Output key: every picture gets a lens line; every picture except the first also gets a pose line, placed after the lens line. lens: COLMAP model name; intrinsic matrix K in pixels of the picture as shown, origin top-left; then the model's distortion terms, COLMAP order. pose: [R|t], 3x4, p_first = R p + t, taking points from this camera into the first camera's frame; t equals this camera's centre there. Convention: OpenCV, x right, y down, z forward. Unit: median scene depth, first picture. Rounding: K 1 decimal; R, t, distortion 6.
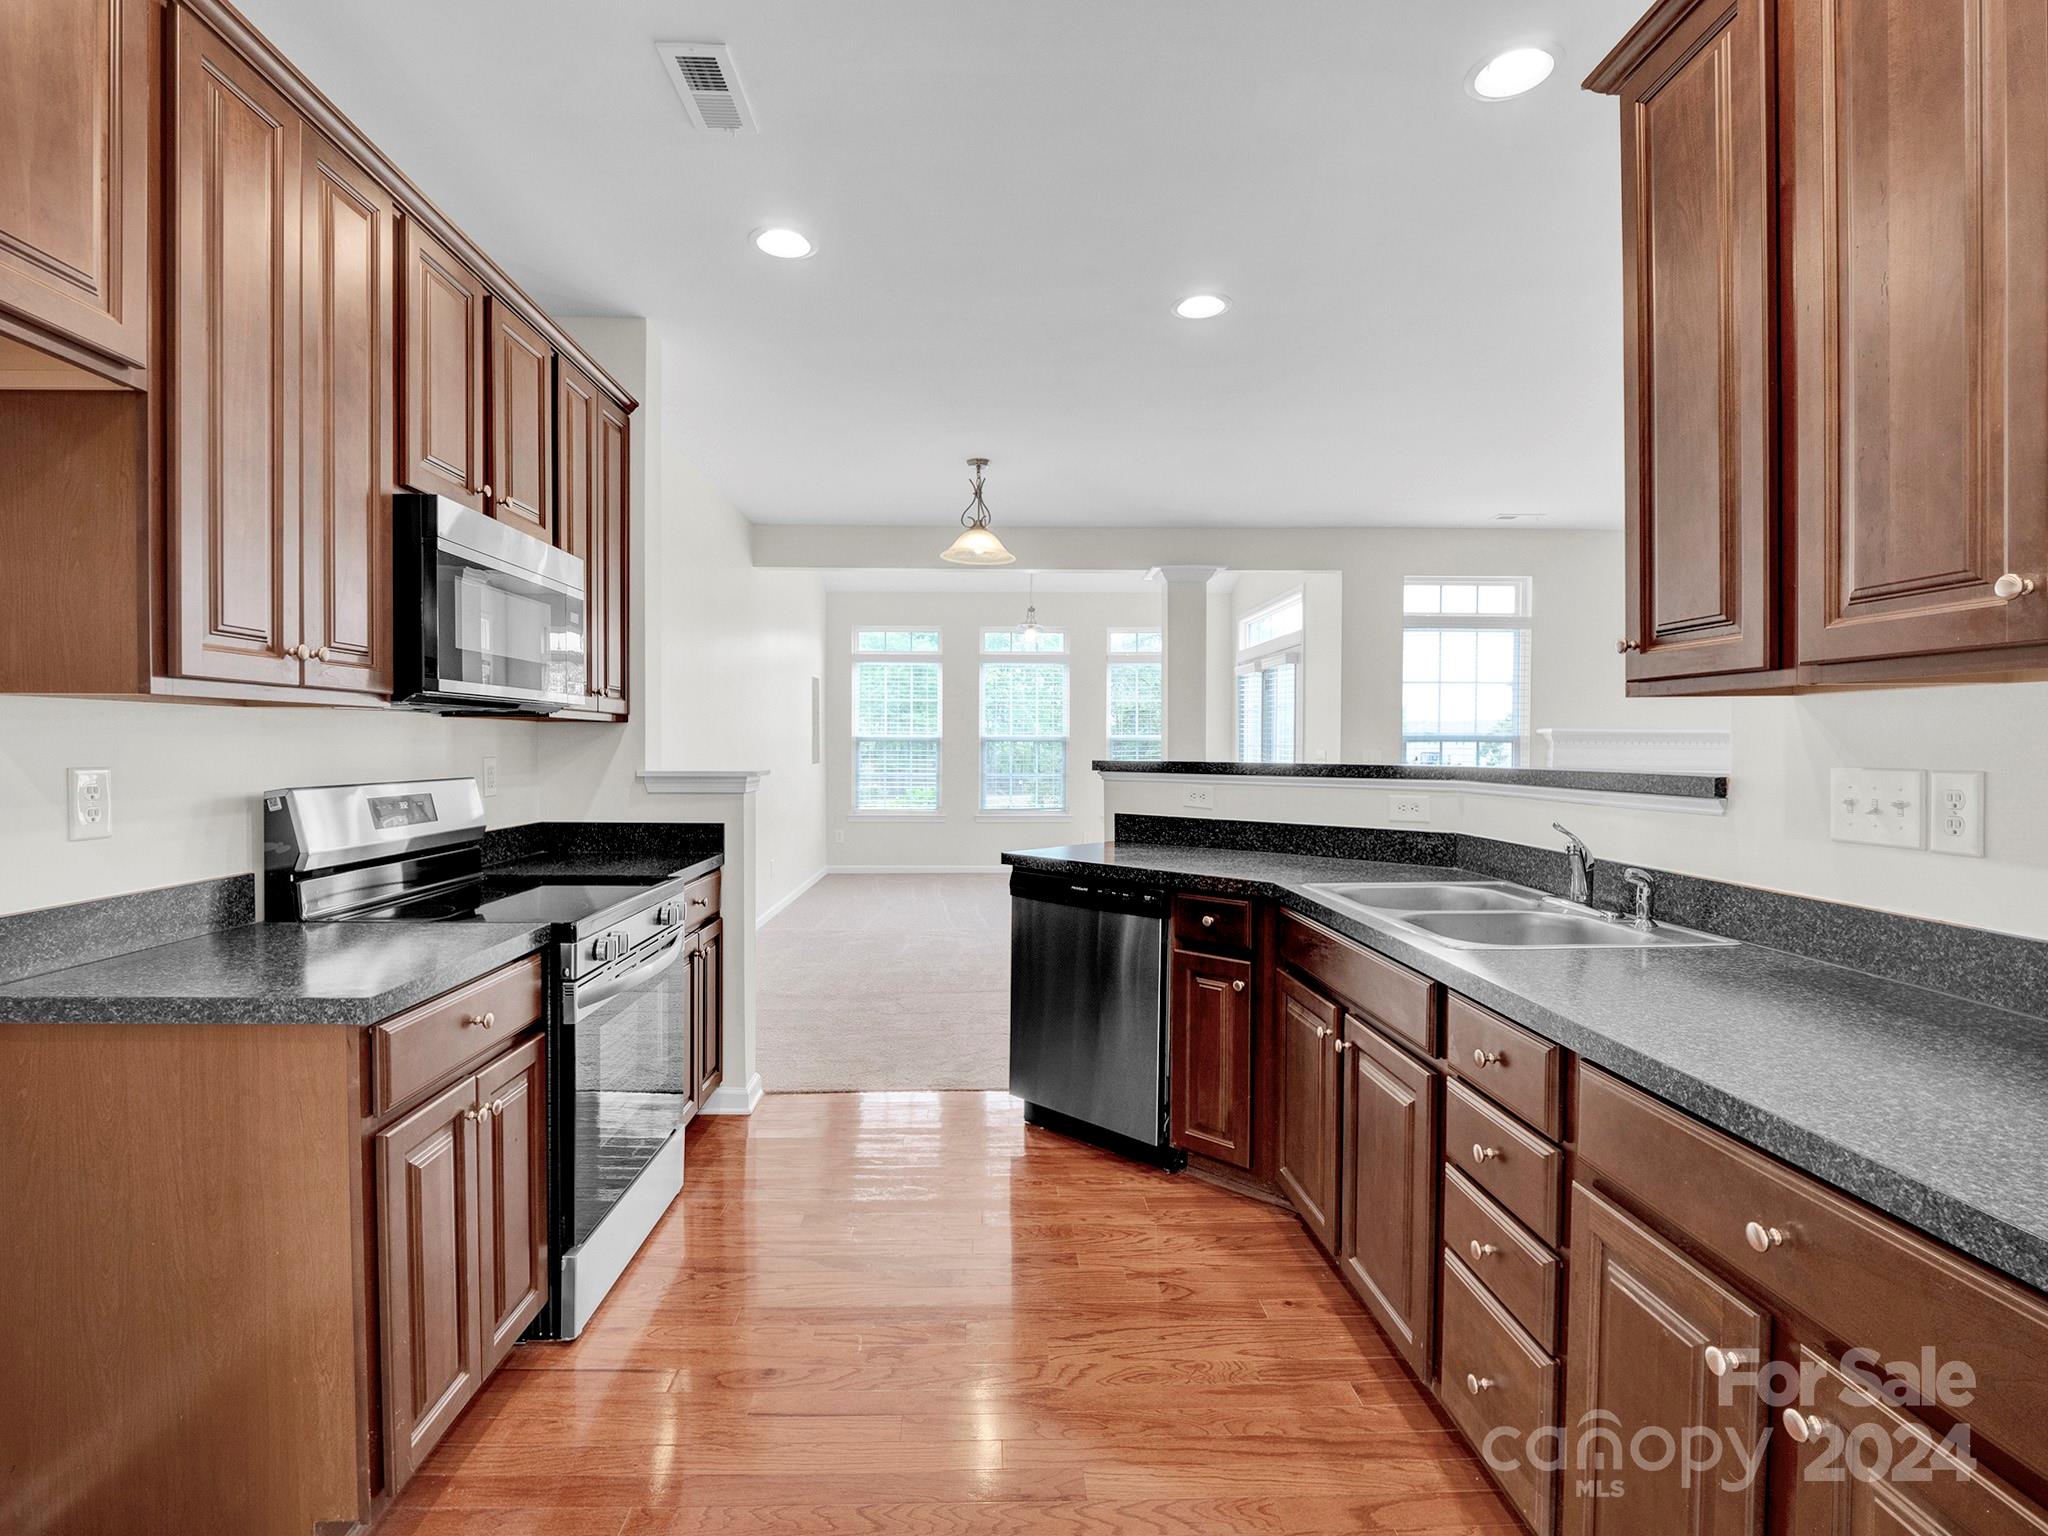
lens RADIAL K [[1006.3, 0, 1013.7], [0, 1006.3, 764.9], [0, 0, 1]] dist [-0.004182, -0.004686]
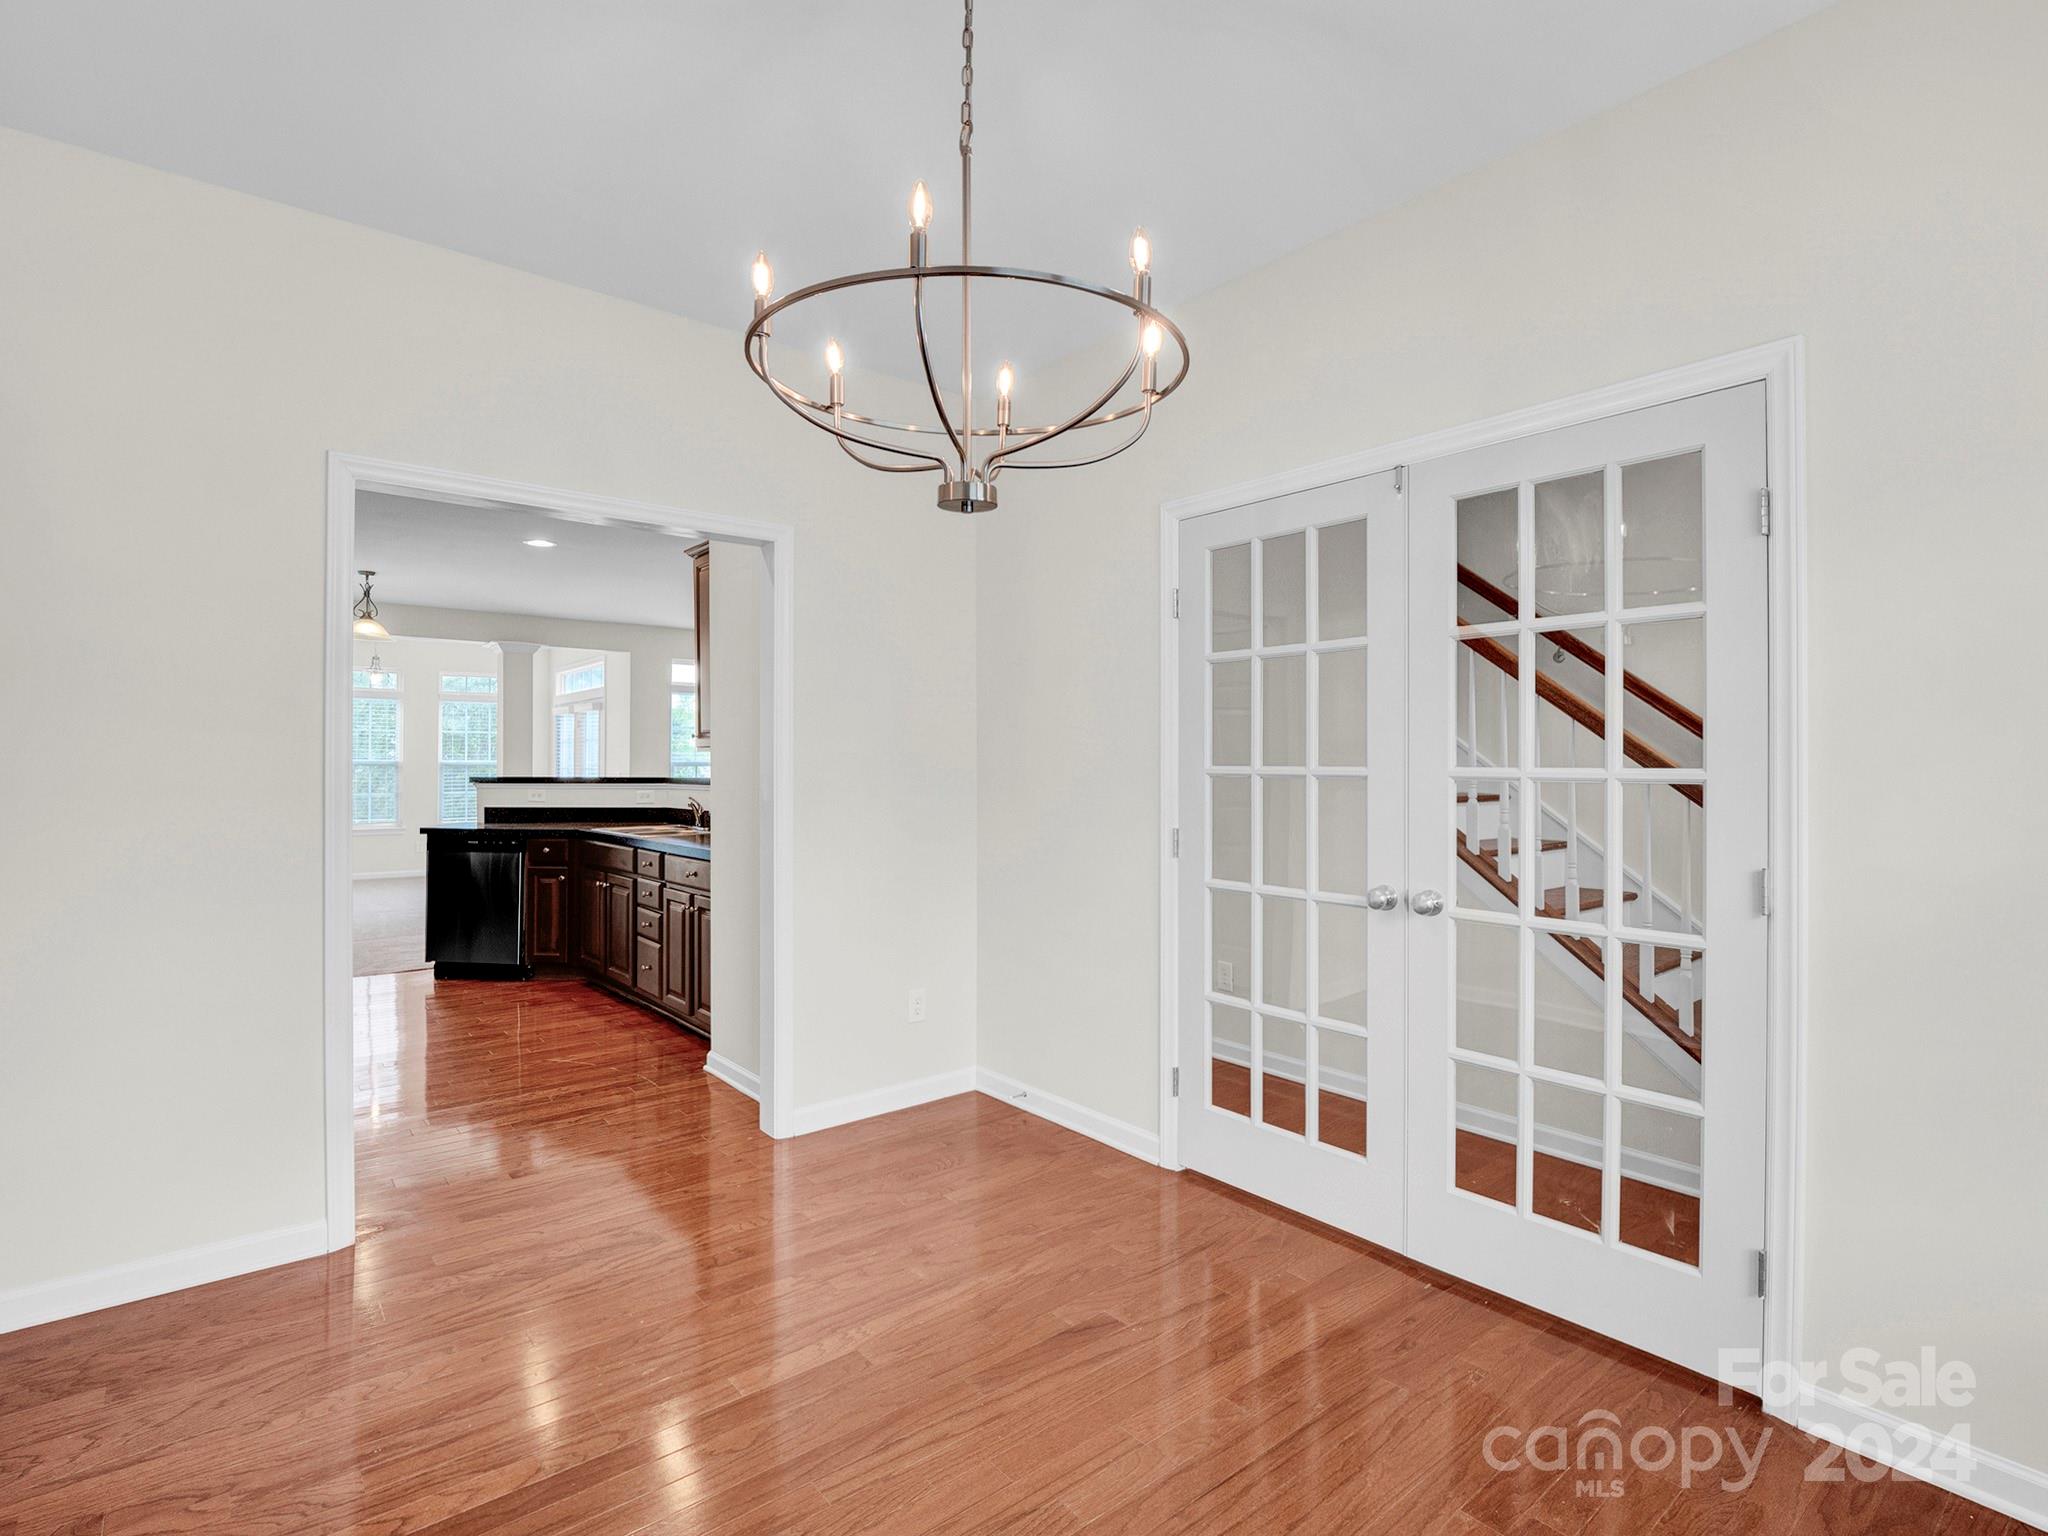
lens RADIAL K [[1006.3, 0, 1044.1], [0, 1006.3, 773.9], [0, 0, 1]] dist [-0.004182, -0.004686]
pose [[0.778617, 0.001233, 0.627498, -0.183908], [0.003567, 0.999973, -0.006391, 0.004773], [-0.627489, 0.007214, 0.778592, -0.753375]]
